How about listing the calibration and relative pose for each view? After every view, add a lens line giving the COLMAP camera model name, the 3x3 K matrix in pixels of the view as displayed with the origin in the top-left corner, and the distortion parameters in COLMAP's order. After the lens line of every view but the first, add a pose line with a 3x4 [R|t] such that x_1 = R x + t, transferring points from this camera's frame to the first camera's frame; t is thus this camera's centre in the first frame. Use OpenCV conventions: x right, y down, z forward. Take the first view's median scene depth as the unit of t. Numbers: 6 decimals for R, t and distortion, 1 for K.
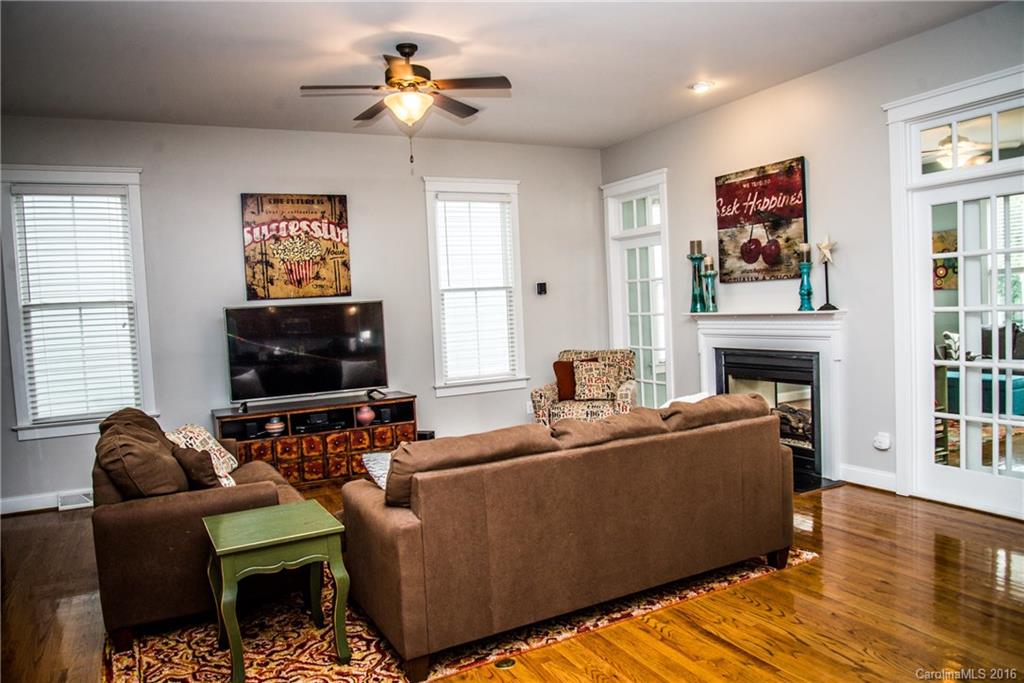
lens RADIAL K [[709.4, 0, 504.9], [0, 709.4, 351.1], [0, 0, 1]] dist [-0.075214, 0.001767]
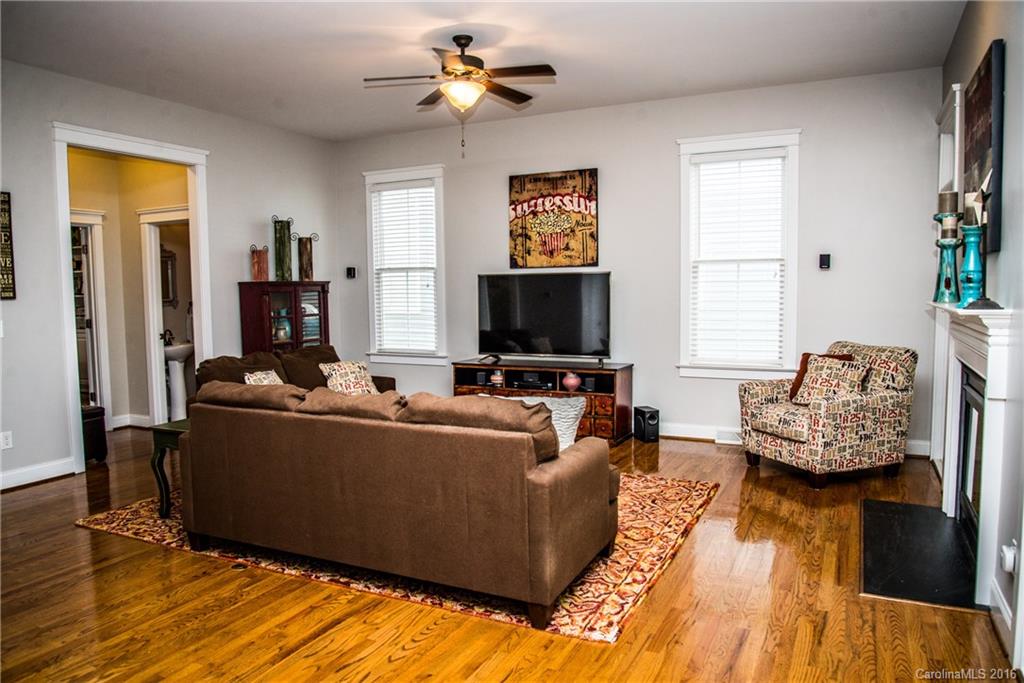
lens RADIAL K [[709.4, 0, 504.9], [0, 709.4, 351.1], [0, 0, 1]] dist [-0.075214, 0.001767]
pose [[0.589052, 0.112593, -0.800213, 0.578380], [-0.067799, 0.993640, 0.089901, -0.040999], [0.805246, 0.001297, 0.592939, 0.294339]]
